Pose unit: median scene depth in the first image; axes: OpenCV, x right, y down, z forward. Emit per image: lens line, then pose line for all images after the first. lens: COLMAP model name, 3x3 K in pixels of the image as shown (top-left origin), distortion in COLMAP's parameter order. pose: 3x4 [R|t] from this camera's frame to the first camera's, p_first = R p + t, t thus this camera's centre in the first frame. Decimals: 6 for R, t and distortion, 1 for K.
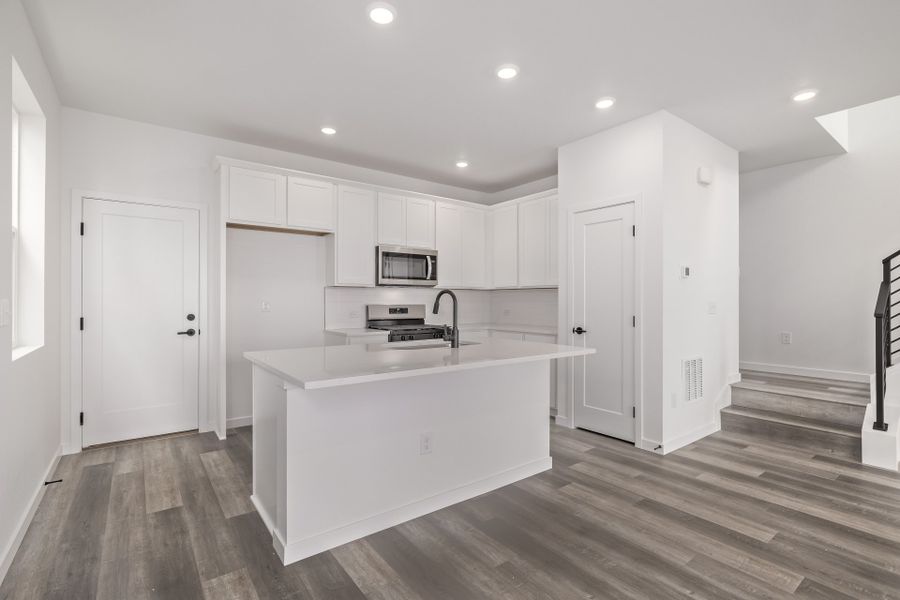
lens RADIAL K [[417.0, 0, 450.0], [0, 417.0, 300.0], [0, 0, 1]] dist [-0.003074, 0.000181]
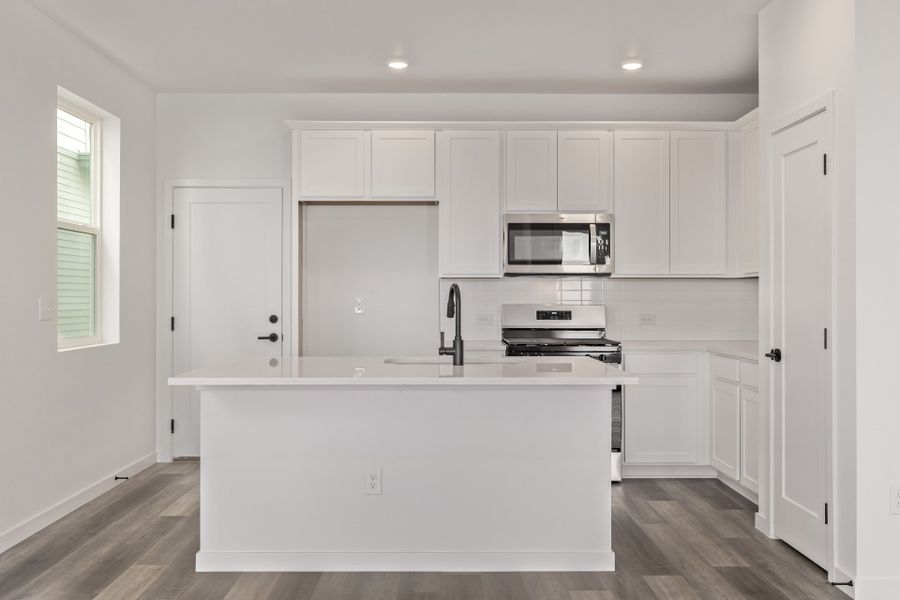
lens RADIAL K [[825.6, 0, 450.0], [0, 825.6, 300.0], [0, 0, 1]] dist [0.004435, -0.006004]
pose [[0.805279, 0.000876, -0.592895, 0.685772], [0.000333, 0.999998, 0.001930, 0.000798], [0.592896, -0.001752, 0.805277, -0.112068]]
